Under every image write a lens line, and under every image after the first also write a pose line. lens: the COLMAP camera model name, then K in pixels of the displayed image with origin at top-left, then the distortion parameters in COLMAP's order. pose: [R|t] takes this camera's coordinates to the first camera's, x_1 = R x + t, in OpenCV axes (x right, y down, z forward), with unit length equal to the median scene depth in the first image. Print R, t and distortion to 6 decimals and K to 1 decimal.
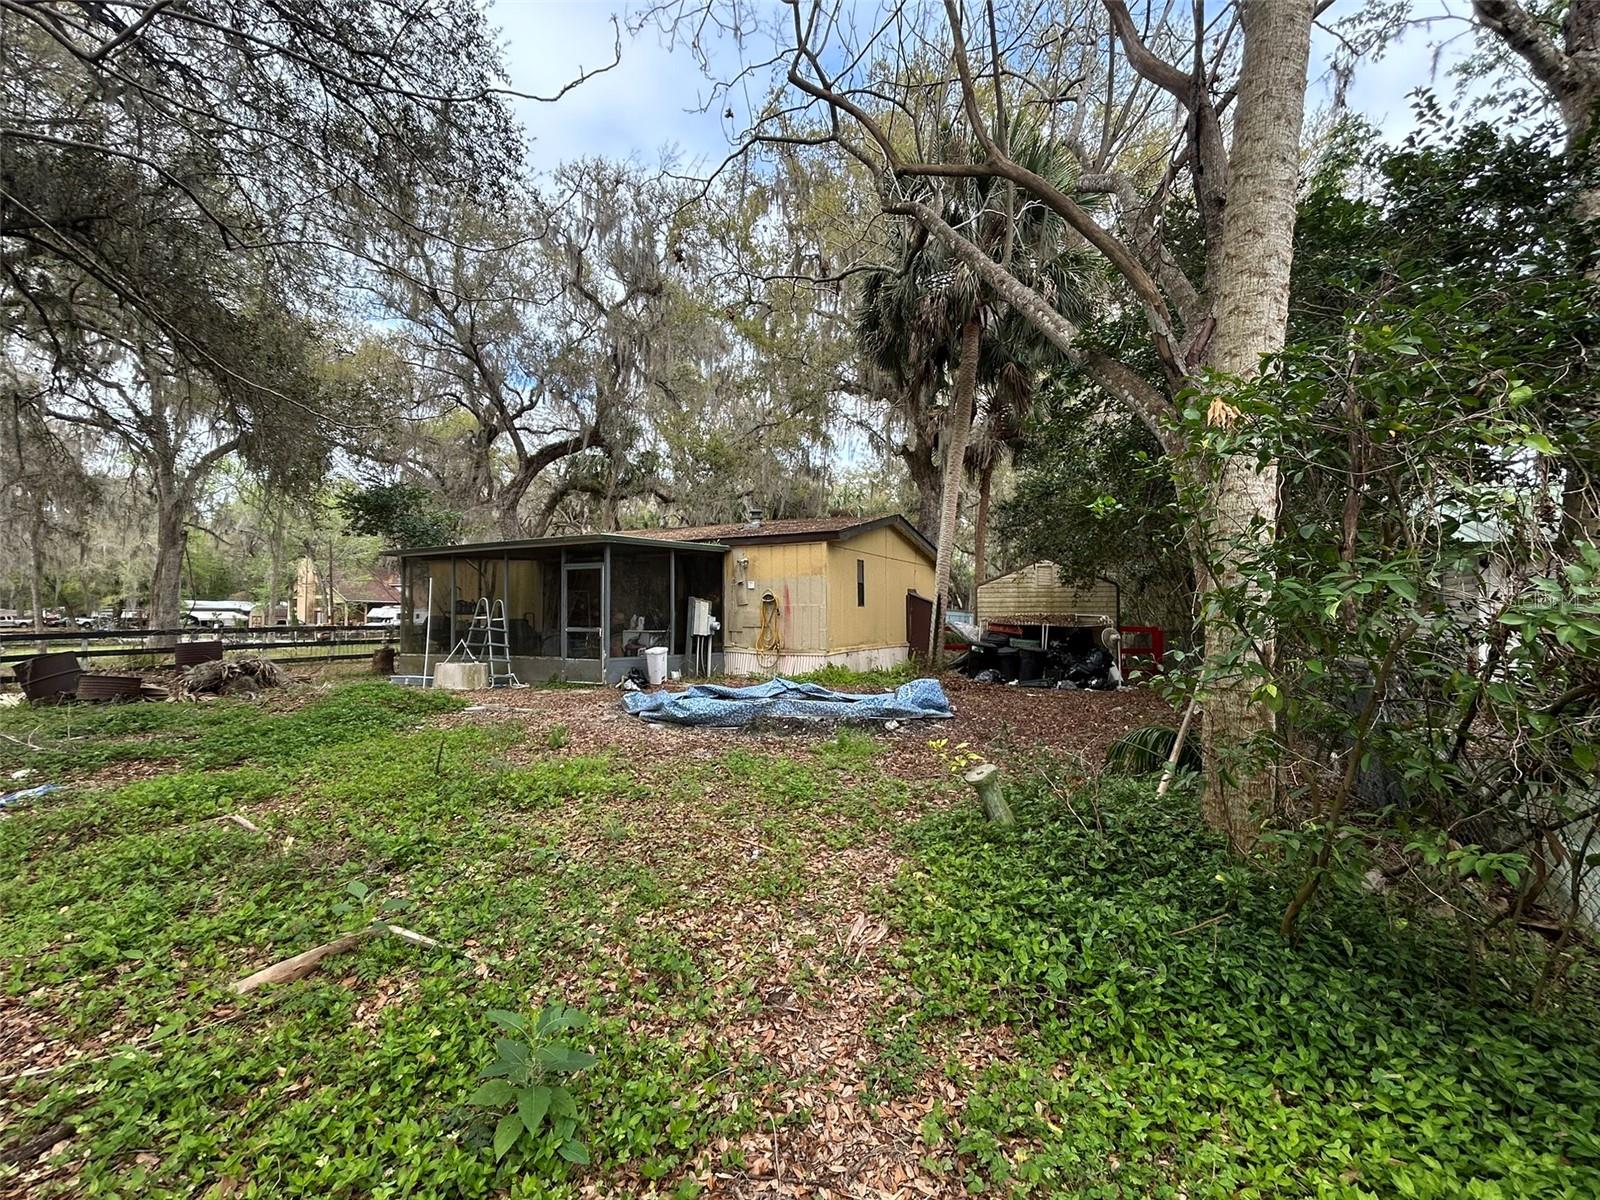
lens RADIAL K [[716.8, 0, 798.5], [0, 716.8, 605.7], [0, 0, 1]] dist [-0.000351, 0.001470]
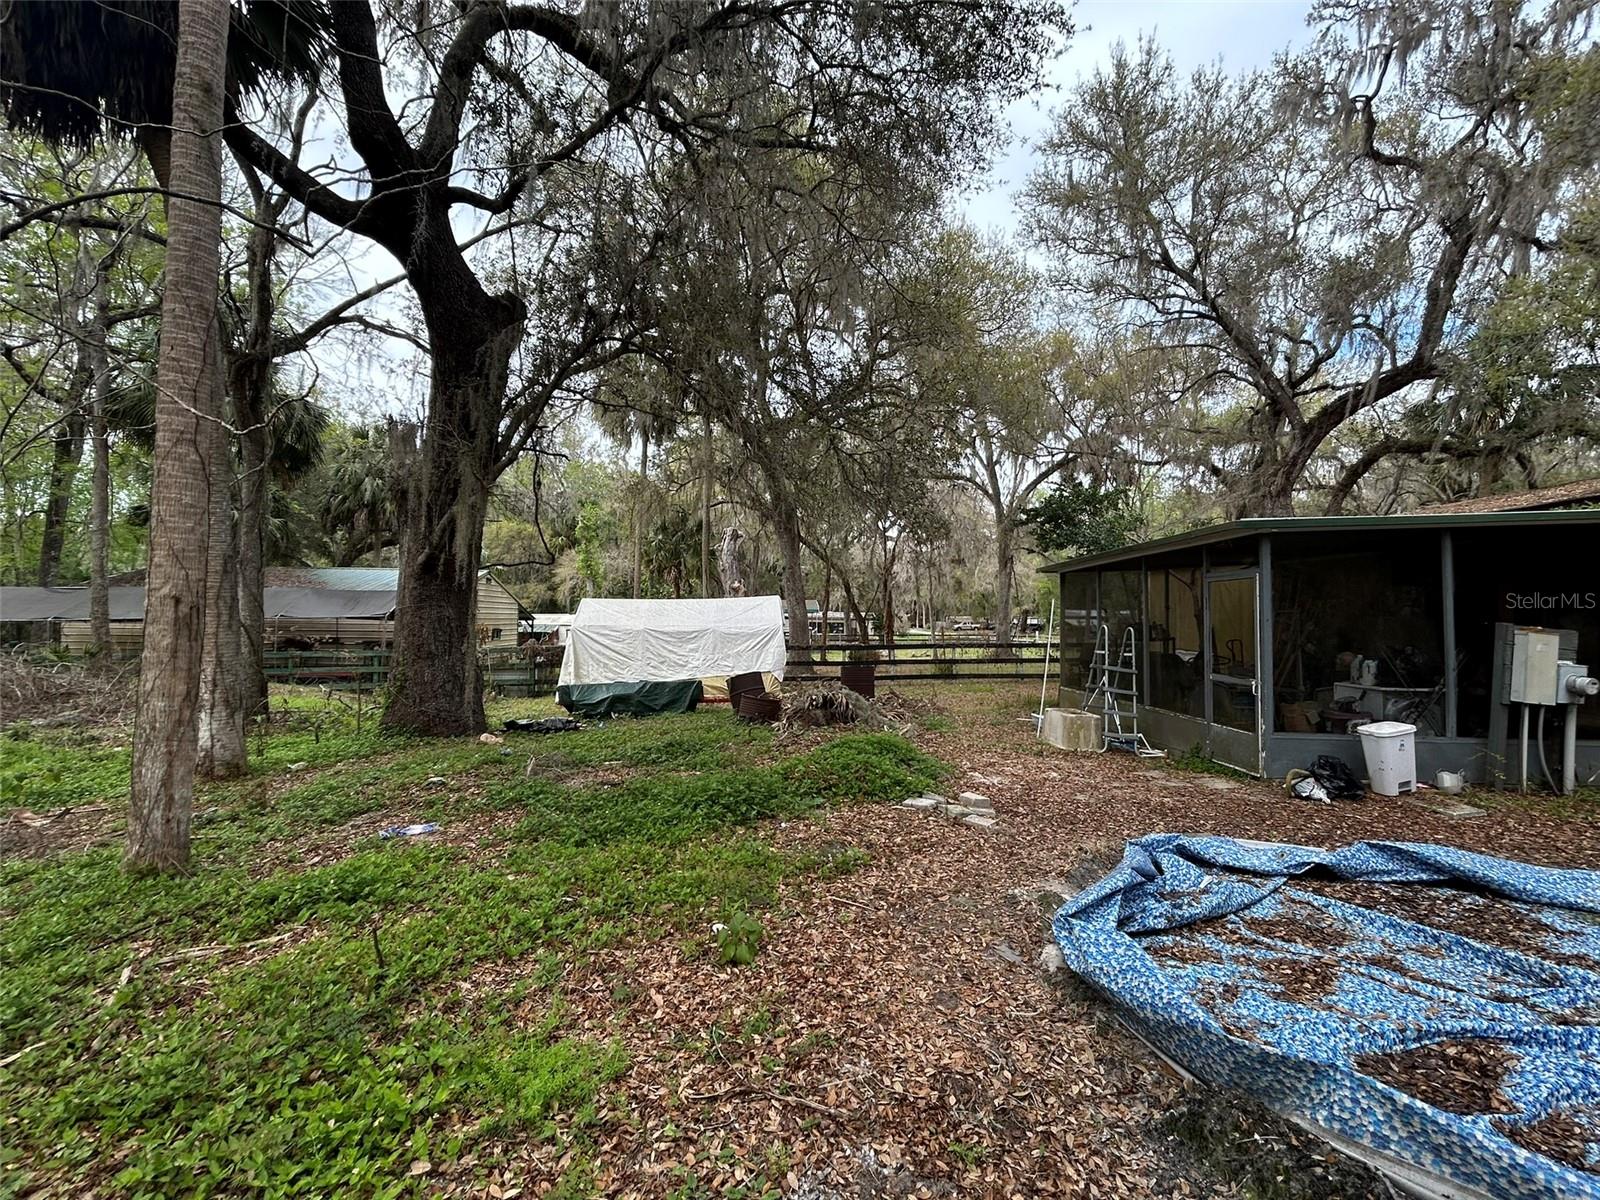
lens RADIAL K [[716.8, 0, 801.5], [0, 716.8, 594.7], [0, 0, 1]] dist [-0.000351, 0.001470]
pose [[0.439030, -0.033049, -0.897864, 0.082972], [0.005092, 0.999399, -0.034297, -0.017710], [0.898458, 0.010485, 0.438935, 0.369520]]
